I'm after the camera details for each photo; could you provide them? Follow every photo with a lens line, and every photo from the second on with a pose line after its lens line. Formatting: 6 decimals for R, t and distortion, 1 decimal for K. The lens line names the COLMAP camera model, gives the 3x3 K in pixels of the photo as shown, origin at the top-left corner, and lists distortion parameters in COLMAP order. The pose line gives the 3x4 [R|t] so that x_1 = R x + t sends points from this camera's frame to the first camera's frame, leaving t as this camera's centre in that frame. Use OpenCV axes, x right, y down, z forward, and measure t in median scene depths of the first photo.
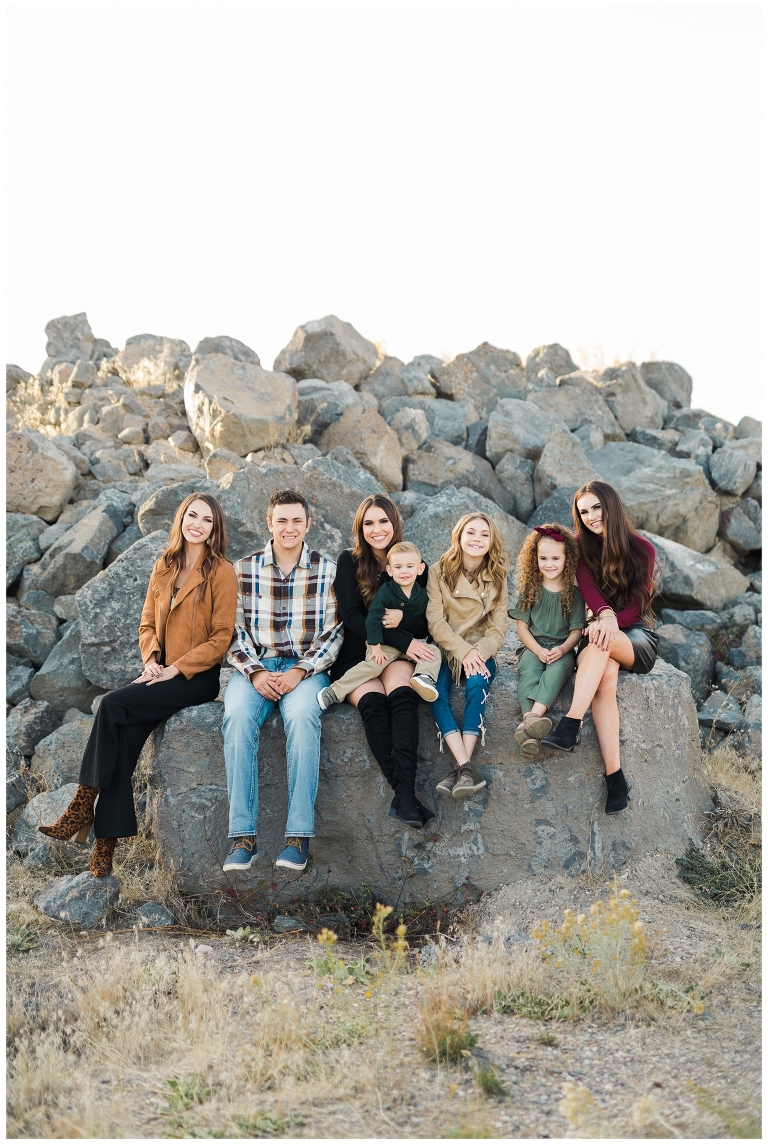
lens RADIAL K [[2058.3, 0, 384.0], [0, 2058.3, 572.5], [0, 0, 1]] dist [0.095183, -0.139949]
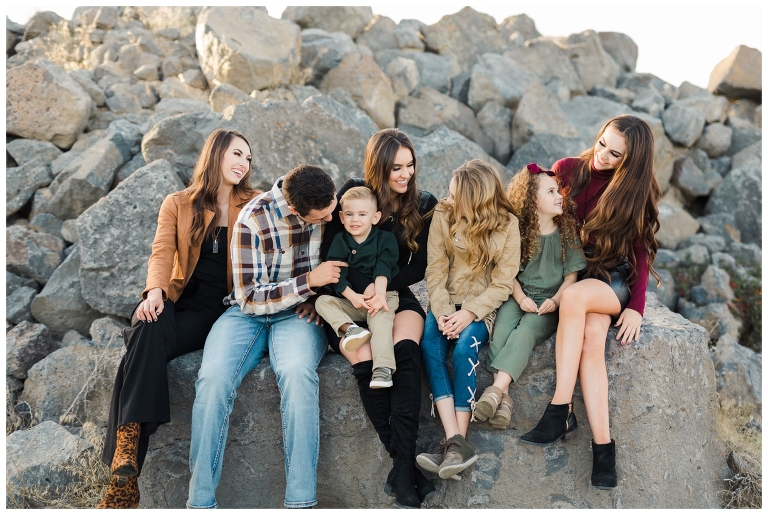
lens RADIAL K [[1380.6, 0, 384.0], [0, 1380.6, 257.5], [0, 0, 1]] dist [0.095183, -0.139949]
pose [[0.999330, 0.030825, 0.019746, -0.009077], [-0.031611, 0.998667, 0.040796, -0.002964], [-0.018462, -0.041393, 0.998972, 0.266543]]
